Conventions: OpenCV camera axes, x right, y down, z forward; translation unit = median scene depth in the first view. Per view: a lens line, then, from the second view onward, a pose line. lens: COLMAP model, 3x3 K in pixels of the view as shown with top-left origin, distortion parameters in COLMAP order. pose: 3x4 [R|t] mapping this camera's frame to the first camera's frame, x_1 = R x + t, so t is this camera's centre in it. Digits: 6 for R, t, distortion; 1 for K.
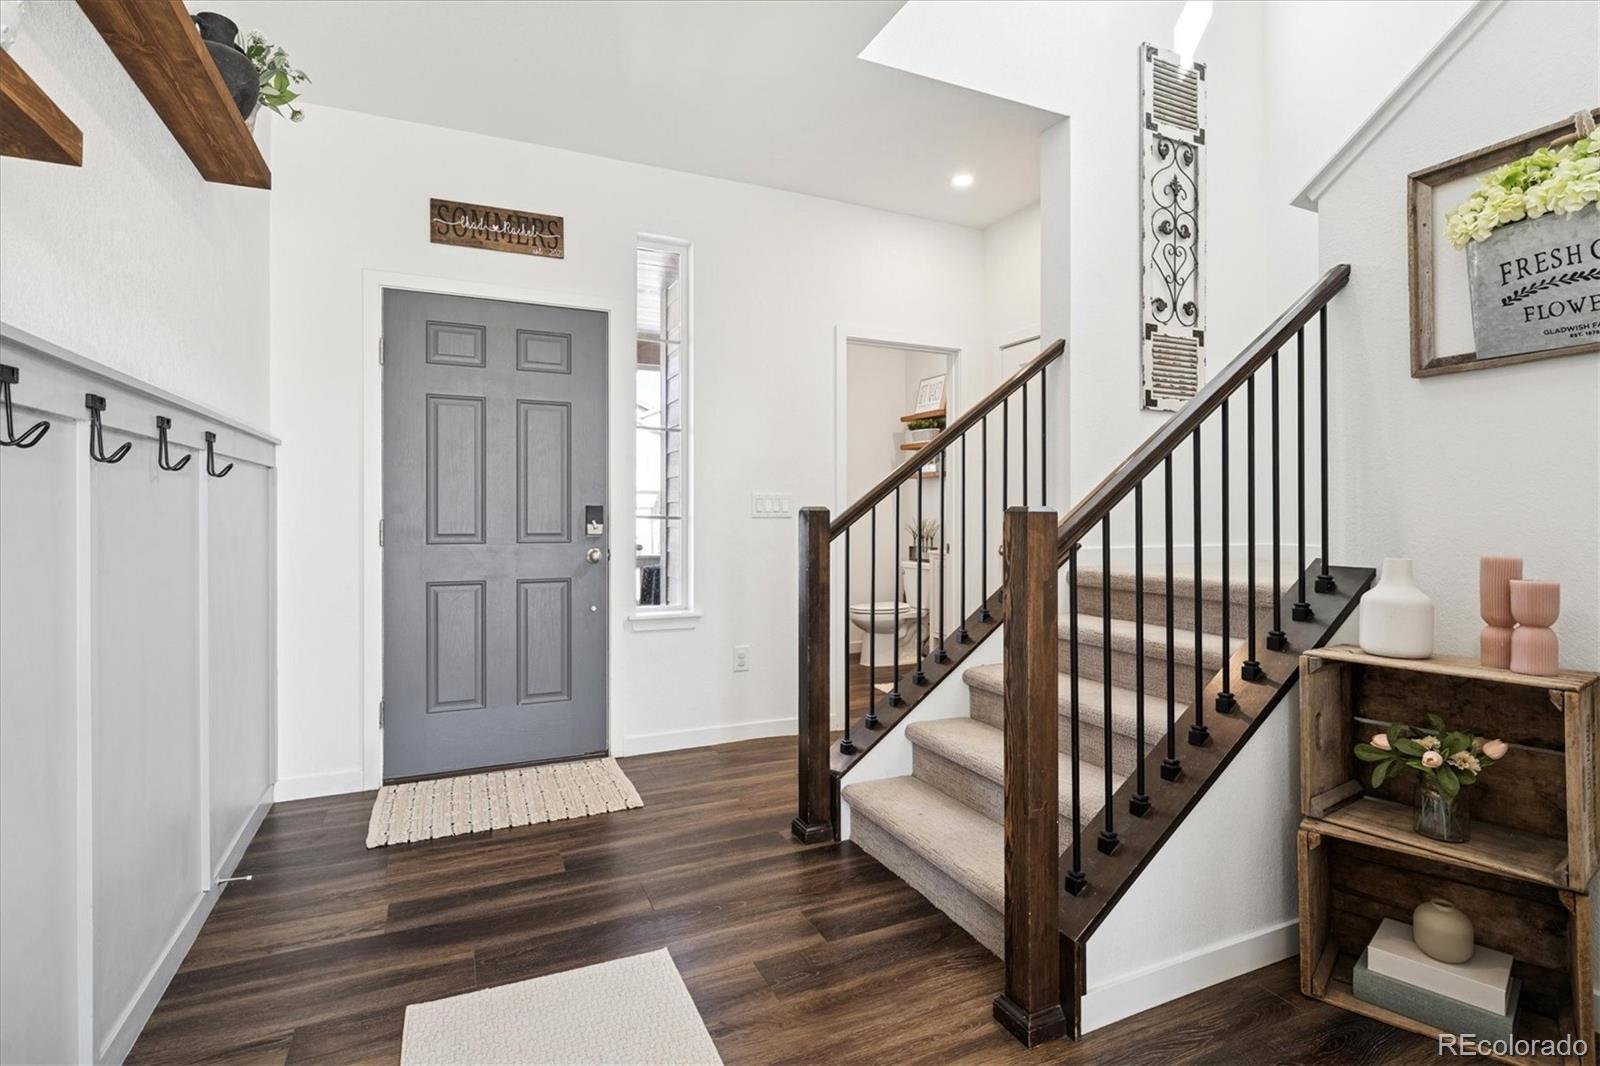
lens RADIAL K [[779.2, 0, 801.1], [0, 779.2, 519.8], [0, 0, 1]] dist [0.001332, 0.000216]
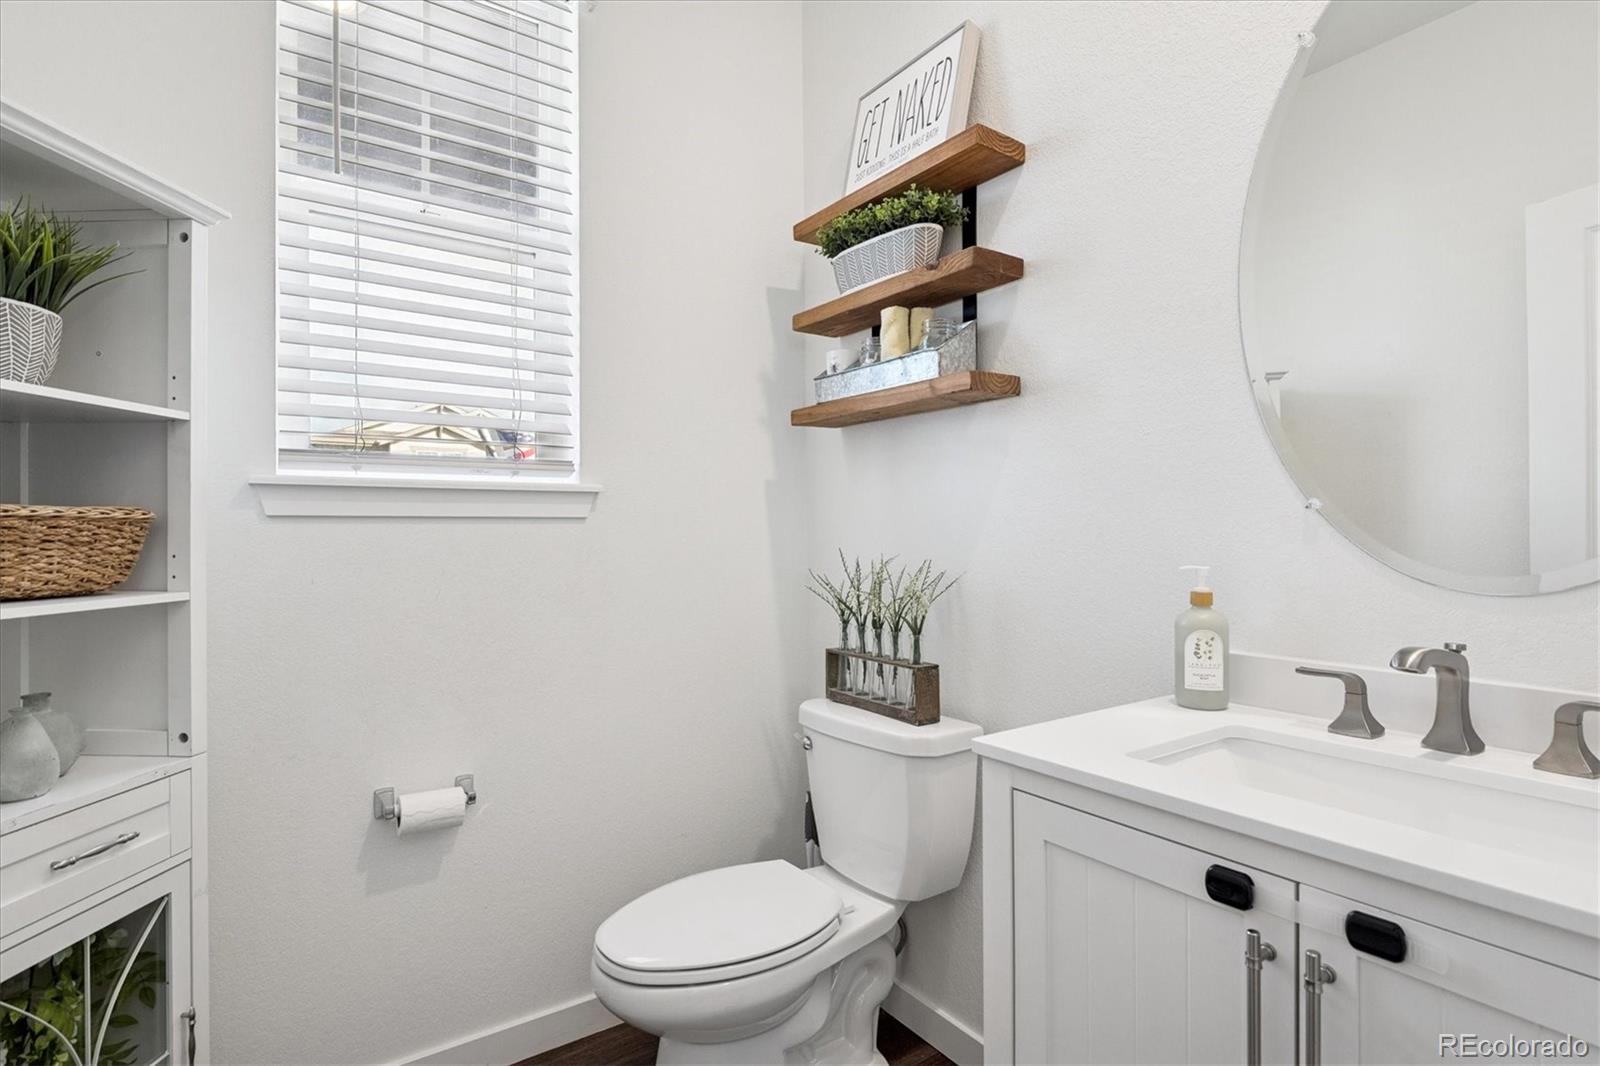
lens RADIAL K [[779.2, 0, 798.4], [0, 779.2, 533.5], [0, 0, 1]] dist [0.001332, 0.000216]
pose [[0.983125, -0.000899, 0.182930, 0.075190], [0.002465, 0.999962, -0.008333, -0.006811], [-0.182916, 0.008644, 0.983091, 0.714900]]
